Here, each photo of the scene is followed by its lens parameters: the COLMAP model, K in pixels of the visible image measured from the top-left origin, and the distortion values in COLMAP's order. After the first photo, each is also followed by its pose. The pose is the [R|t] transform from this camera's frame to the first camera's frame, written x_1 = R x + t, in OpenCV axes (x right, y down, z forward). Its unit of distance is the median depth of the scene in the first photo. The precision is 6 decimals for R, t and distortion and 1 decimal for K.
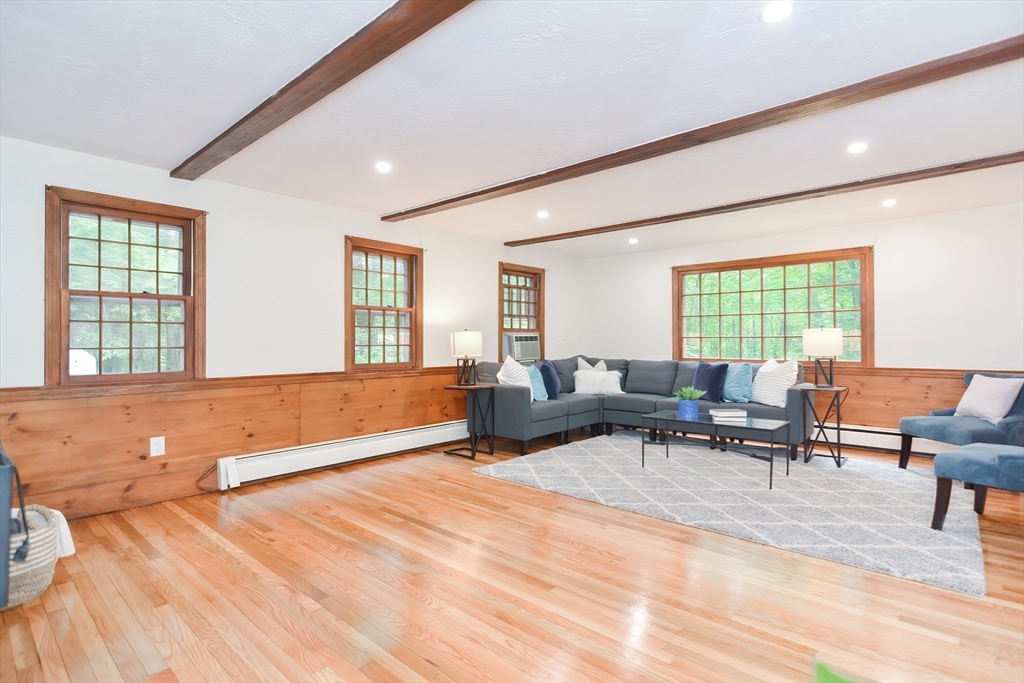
lens RADIAL K [[500.7, 0, 508.9], [0, 500.7, 338.5], [0, 0, 1]] dist [0.009431, -0.008713]
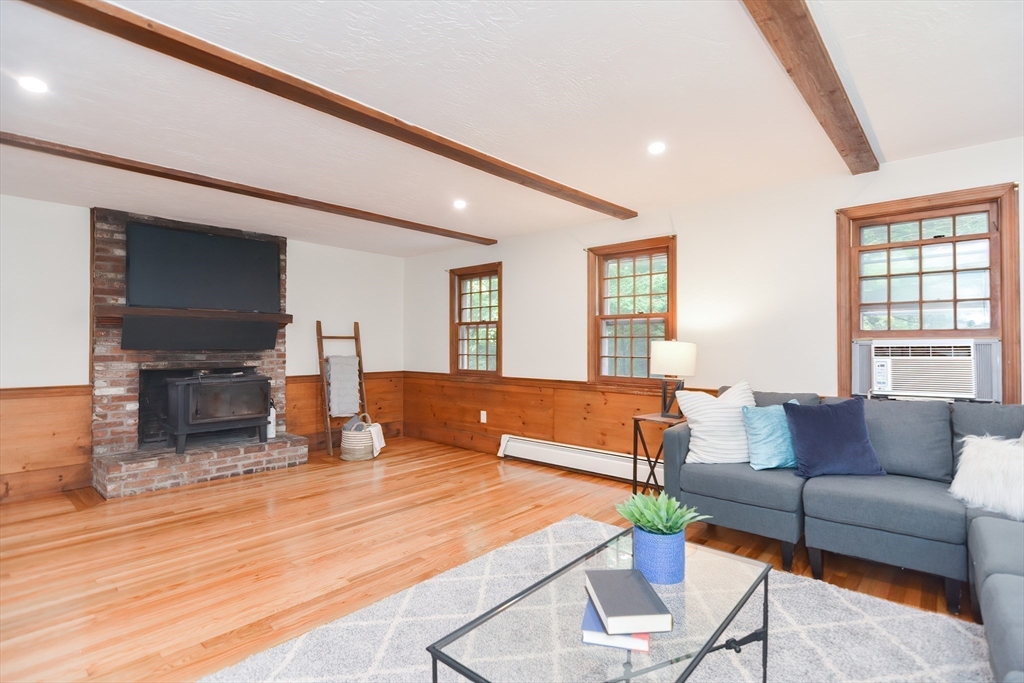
lens RADIAL K [[500.7, 0, 511.5], [0, 500.7, 345.1], [0, 0, 1]] dist [0.009431, -0.008713]
pose [[-0.002387, -0.001221, -0.999996, 0.730465], [0.004142, 0.999991, -0.001231, -0.008899], [0.999989, -0.004145, -0.002382, 0.896986]]
